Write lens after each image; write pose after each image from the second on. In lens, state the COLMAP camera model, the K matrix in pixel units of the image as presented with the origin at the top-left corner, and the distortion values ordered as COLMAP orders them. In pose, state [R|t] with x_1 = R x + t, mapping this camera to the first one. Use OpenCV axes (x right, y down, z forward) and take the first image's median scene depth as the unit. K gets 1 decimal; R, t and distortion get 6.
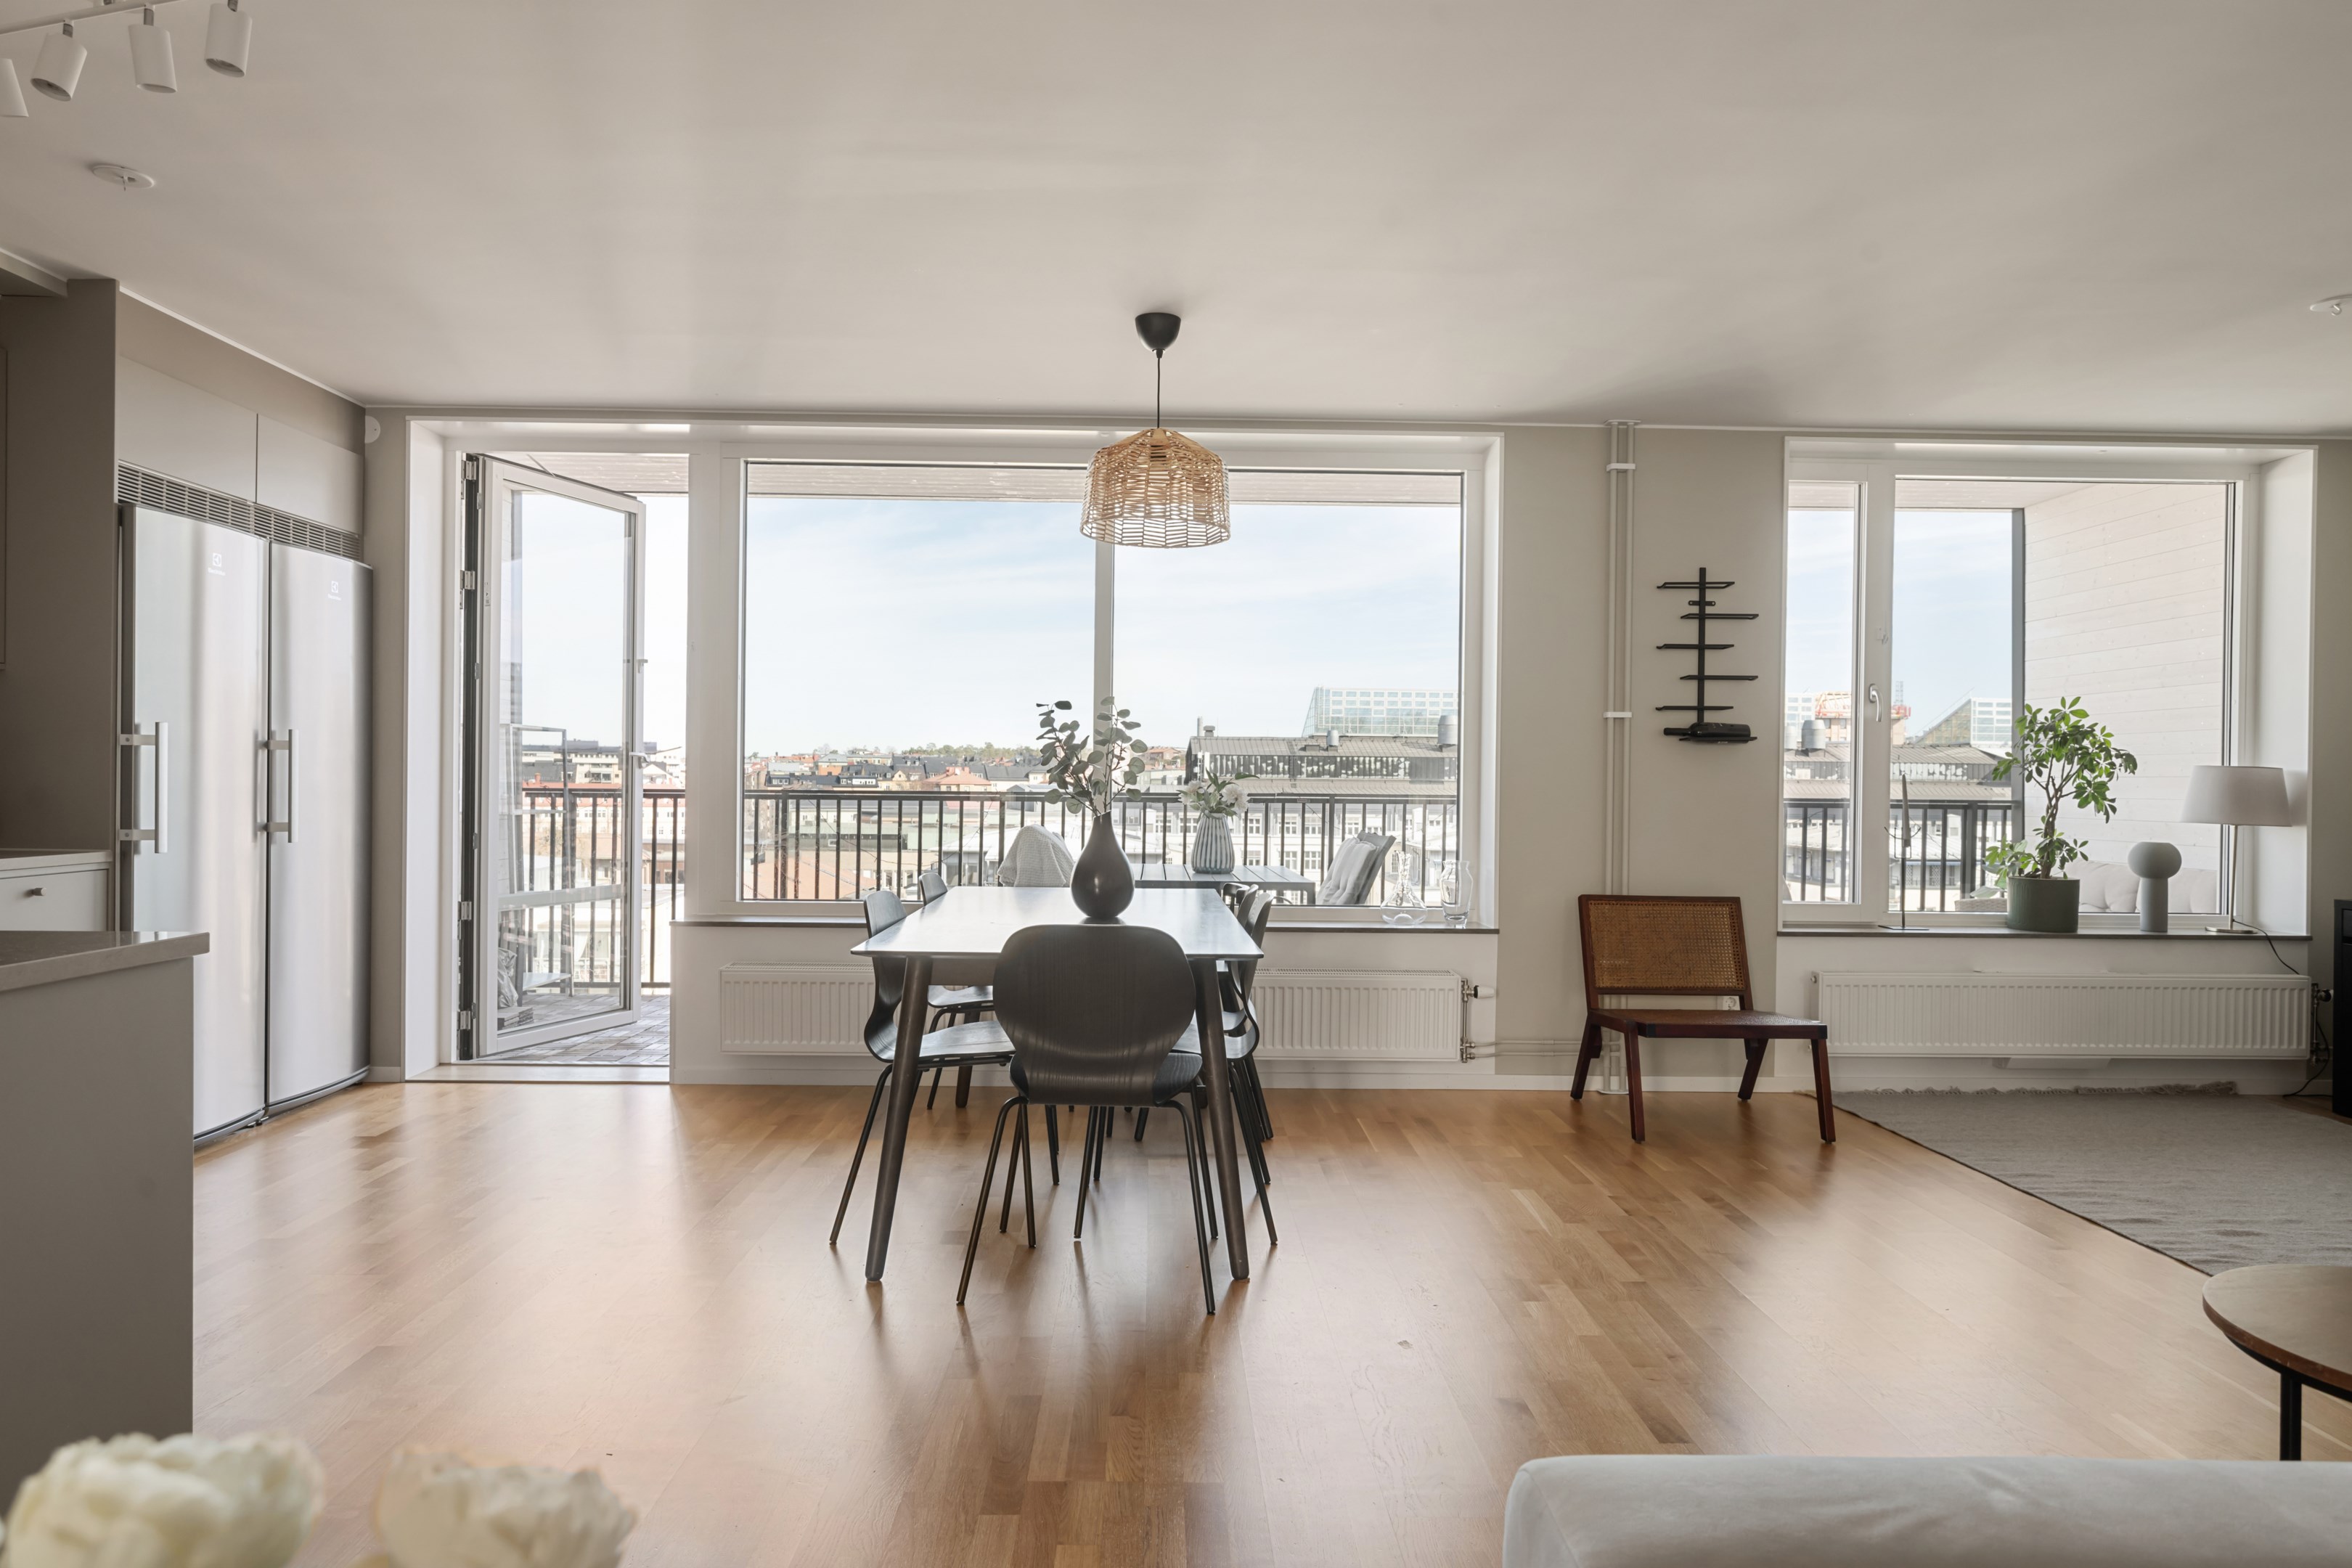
lens RADIAL K [[1388.7, 0, 1176.0], [0, 1388.7, 784.0], [0, 0, 1]] dist [-0.000637, 0.001495]
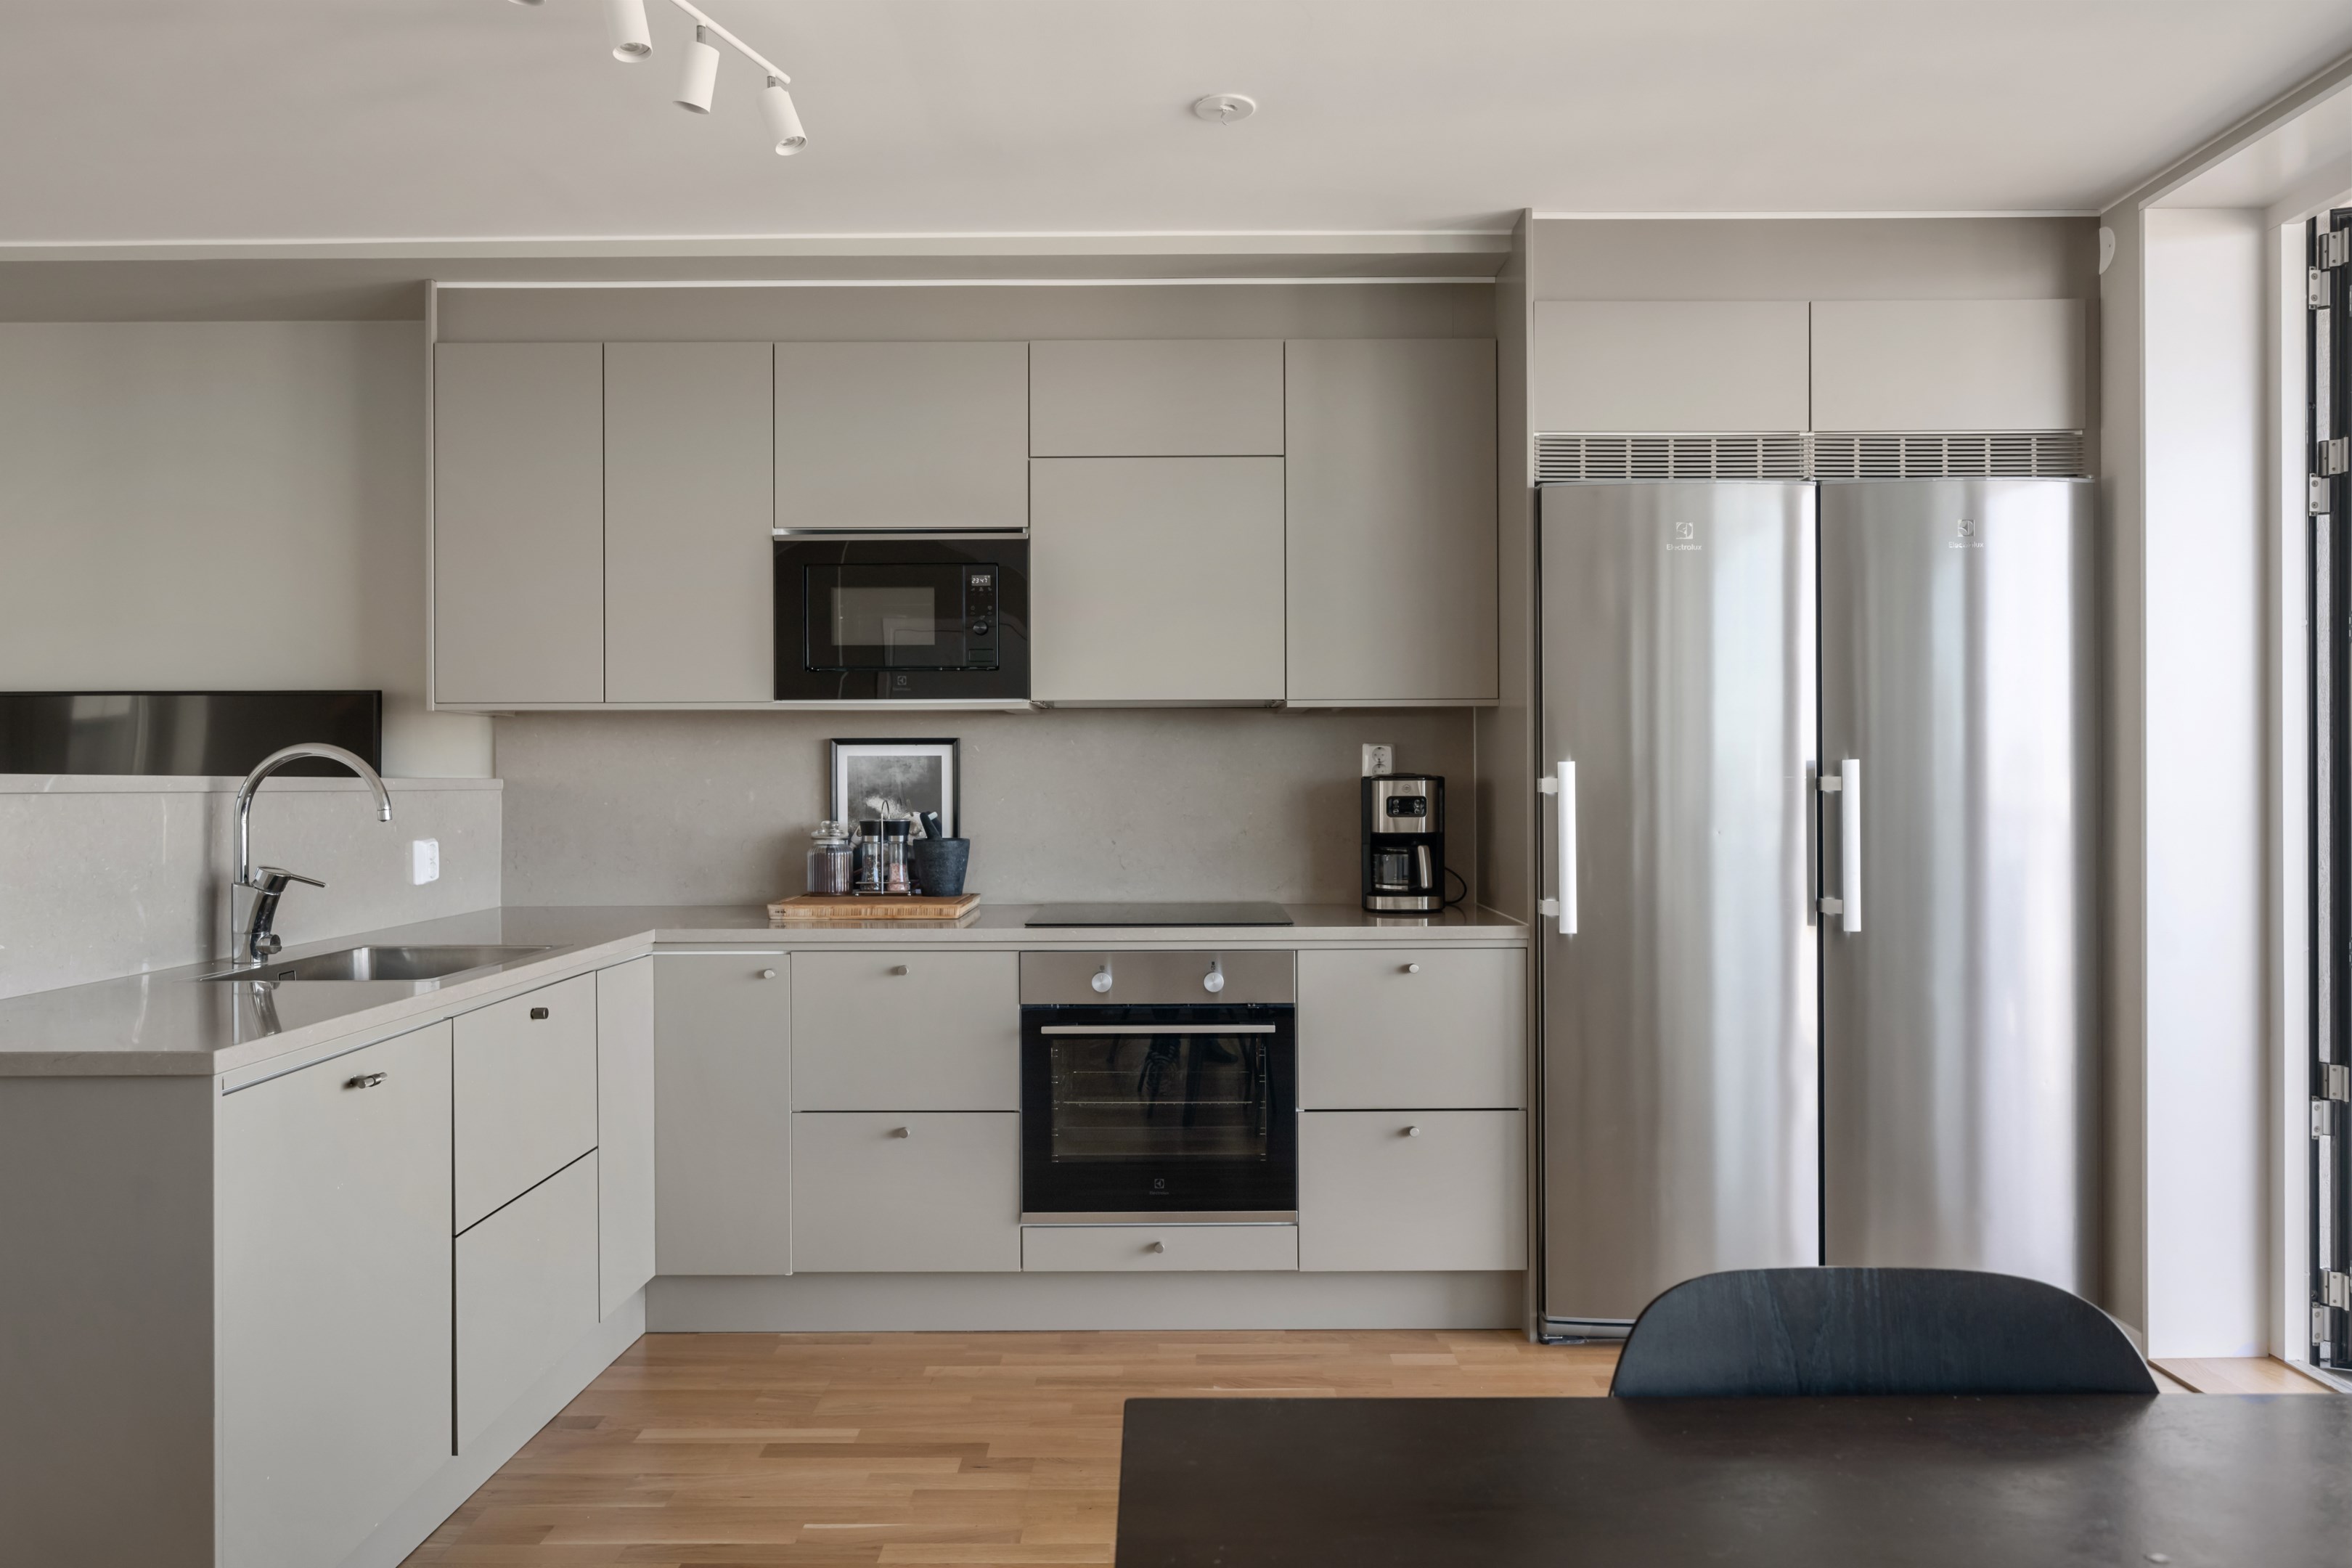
lens RADIAL K [[1553.0, 0, 1176.0], [0, 1553.0, 784.0], [0, 0, 1]] dist [-0.001673, 0.001278]
pose [[-0.019495, -0.009965, -0.999760, 0.092782], [0.001056, 0.999950, -0.009988, -0.018026], [0.999809, -0.001251, -0.019483, 0.602171]]
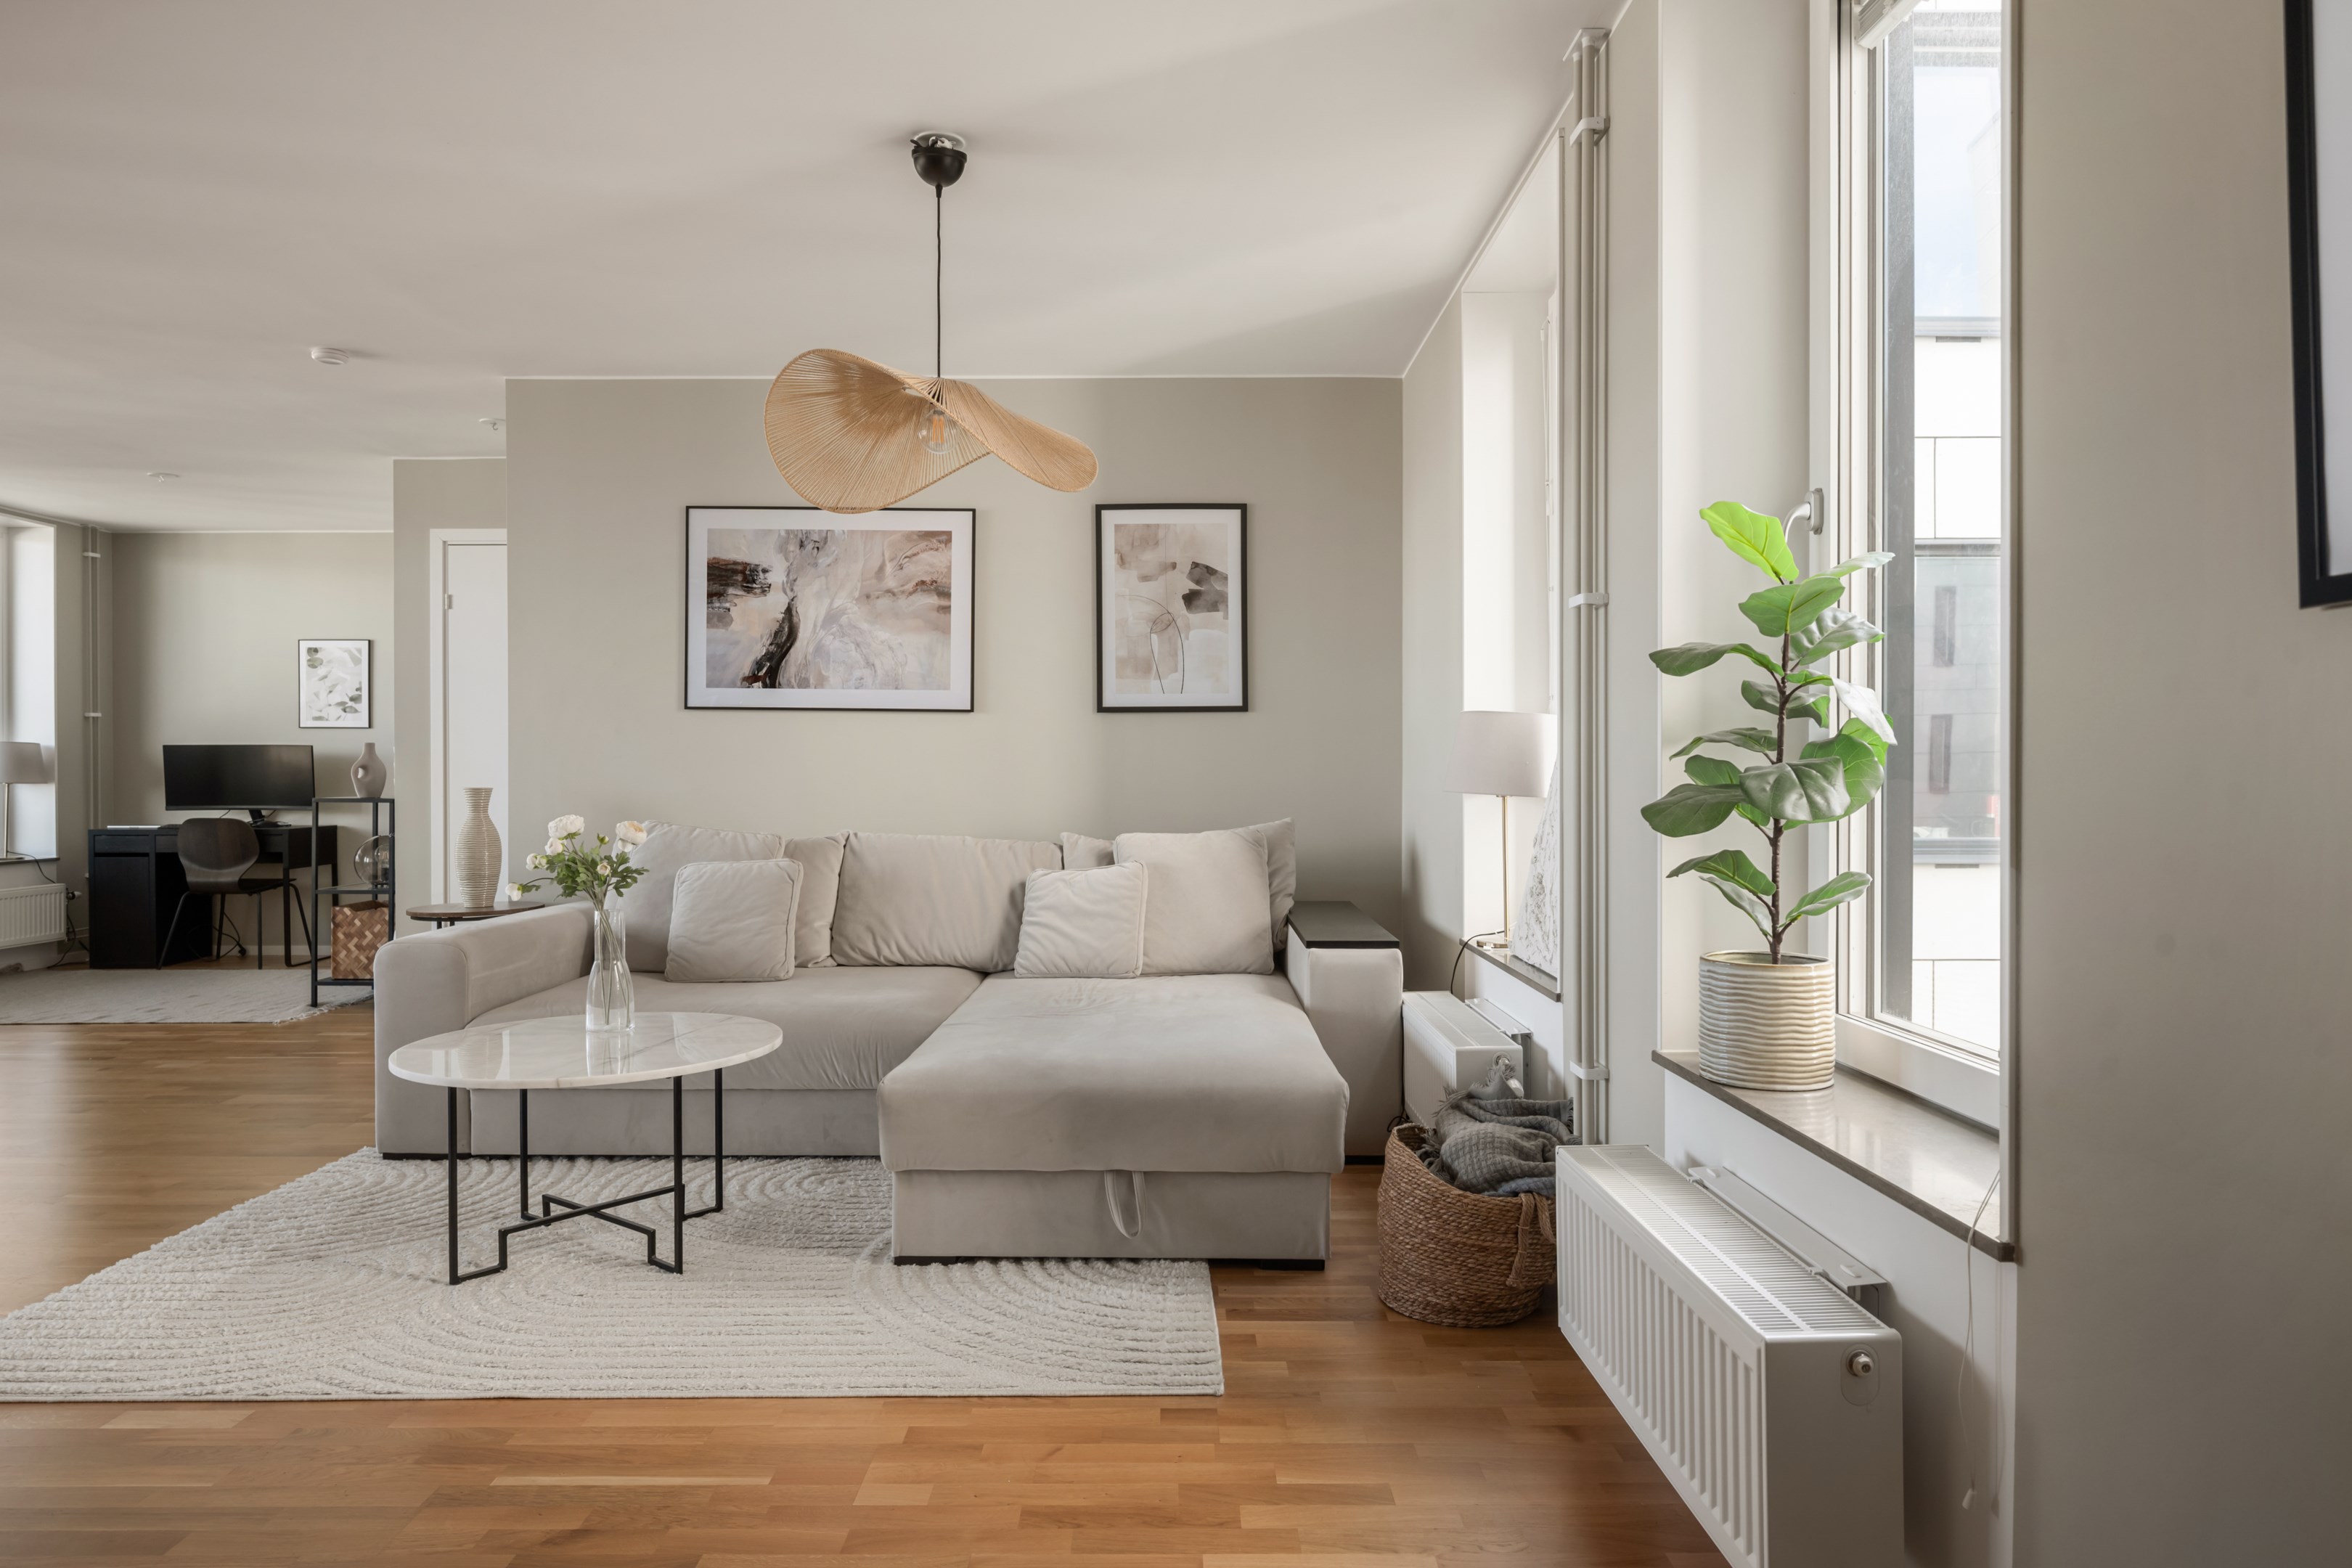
lens RADIAL K [[1435.4, 0, 1176.0], [0, 1435.4, 784.0], [0, 0, 1]] dist [-0.002907, -0.000465]
pose [[0.013778, -0.019672, 0.999712, -0.692972], [0.004755, 0.999796, 0.019608, 0.007055], [-0.999894, 0.004484, 0.013869, -0.211683]]
